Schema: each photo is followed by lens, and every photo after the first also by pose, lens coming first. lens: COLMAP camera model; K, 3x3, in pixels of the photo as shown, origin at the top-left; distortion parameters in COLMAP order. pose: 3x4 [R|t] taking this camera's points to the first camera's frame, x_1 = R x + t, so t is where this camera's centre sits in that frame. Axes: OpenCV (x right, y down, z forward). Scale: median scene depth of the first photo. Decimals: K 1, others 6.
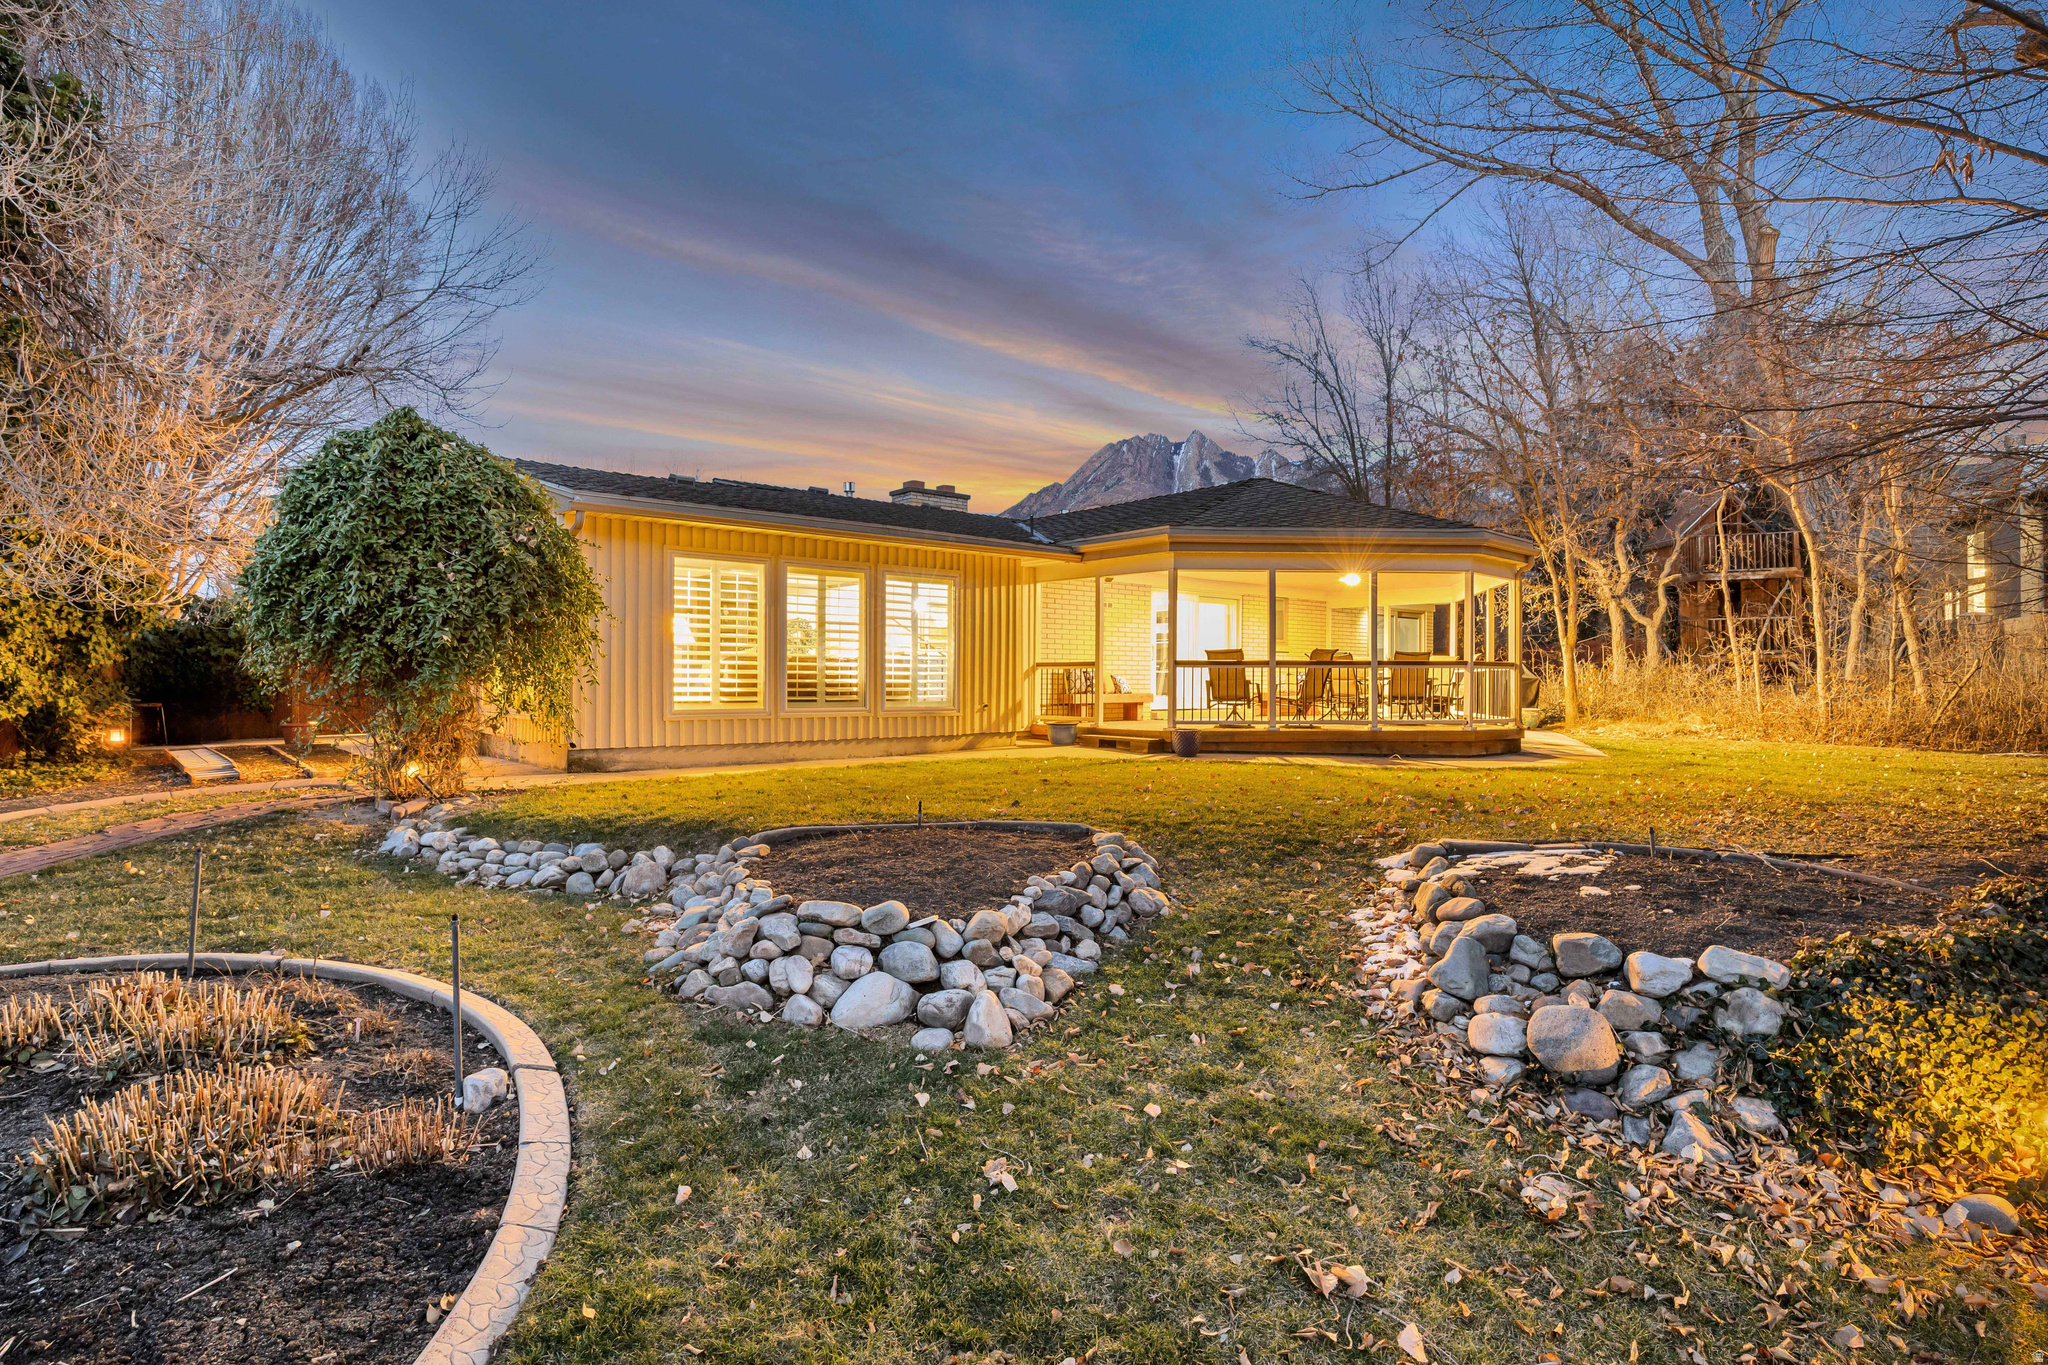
lens RADIAL K [[1036.7, 0, 1024.0], [0, 1036.7, 682.5], [0, 0, 1]] dist [-0.011651, 0.000027]
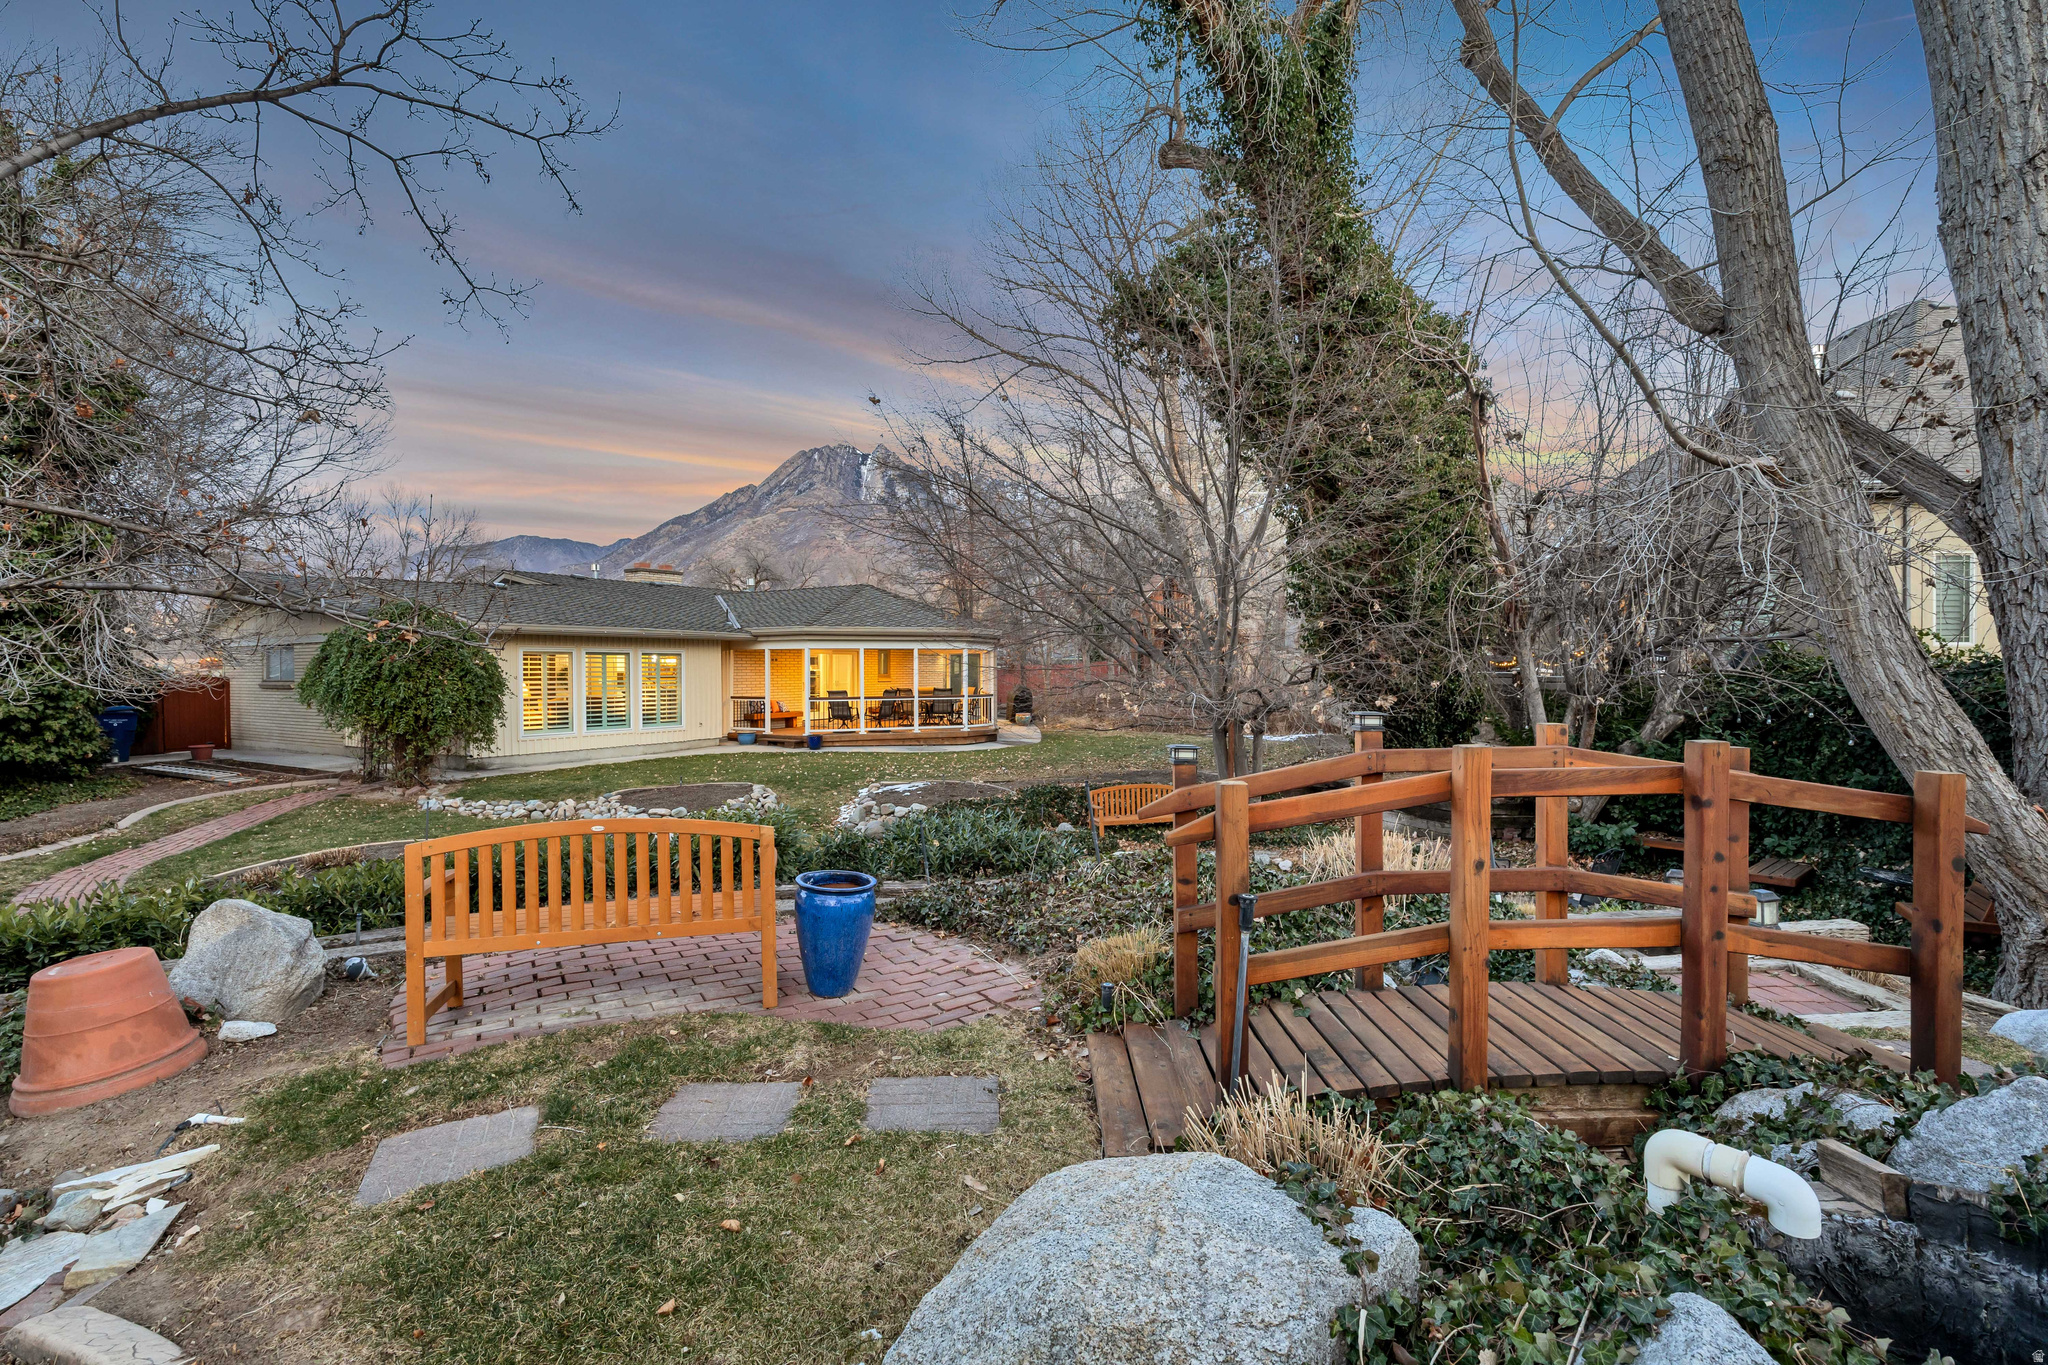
lens RADIAL K [[921.2, 0, 1027.7], [0, 921.2, 683.1], [0, 0, 1]] dist [-0.013006, 0.000092]
pose [[0.948809, -0.010525, 0.315674, -0.004978], [0.006104, 0.999869, 0.014993, -0.131617], [-0.315790, -0.012298, 0.948749, -1.298203]]
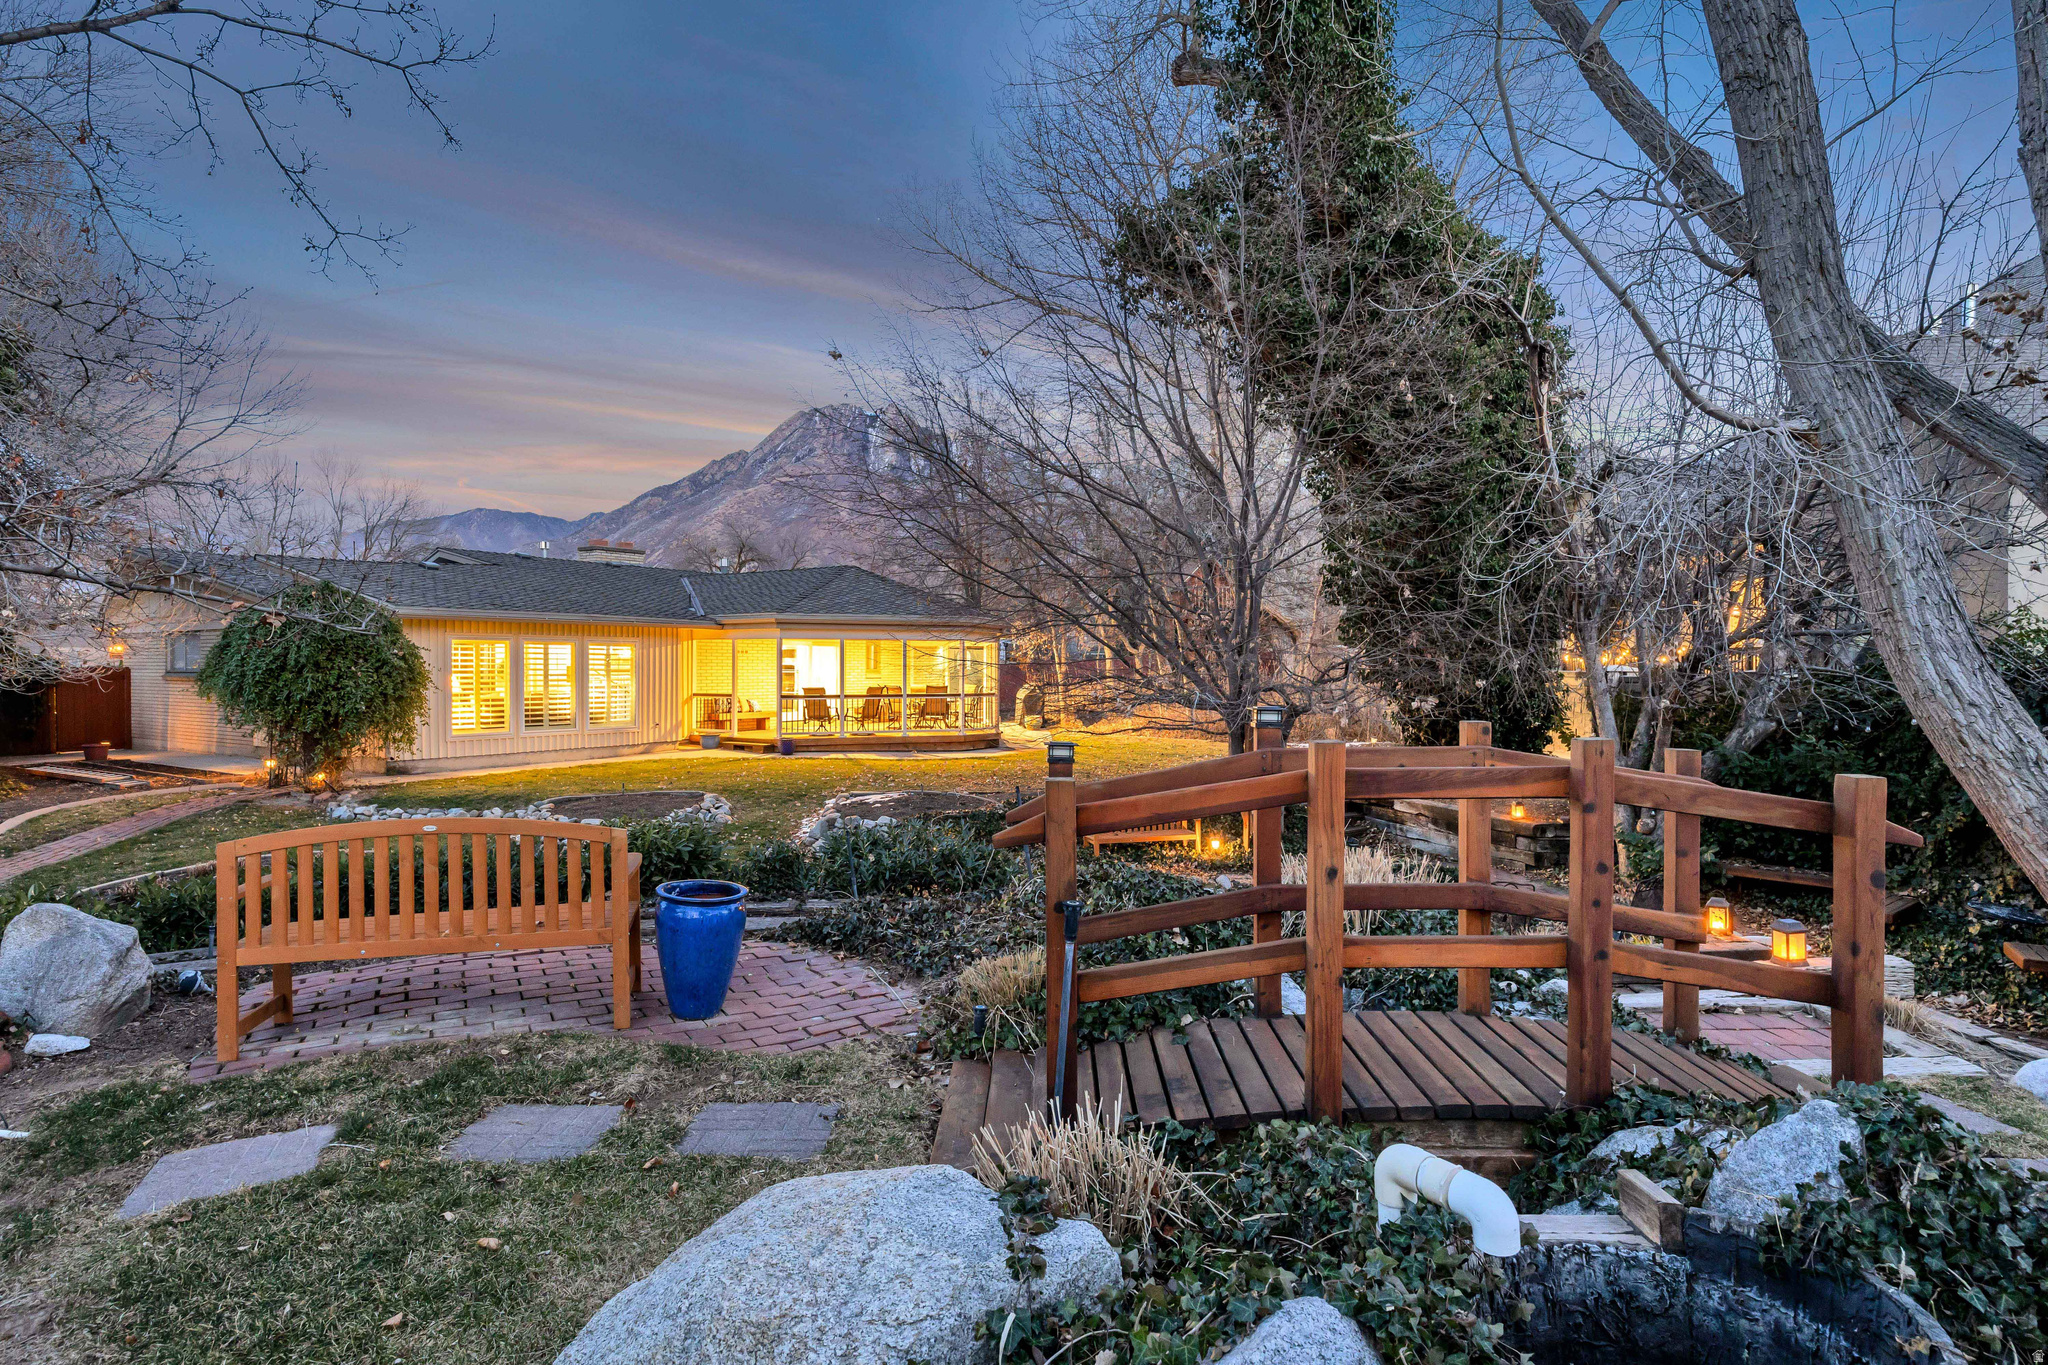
lens RADIAL K [[1073.3, 0, 1029.2], [0, 1073.3, 682.2], [0, 0, 1]] dist [-0.007264, -0.002256]
pose [[0.957619, -0.004170, 0.288007, 0.066180], [-0.000210, 0.999885, 0.015174, -0.127073], [-0.288037, -0.014592, 0.957508, -1.348248]]
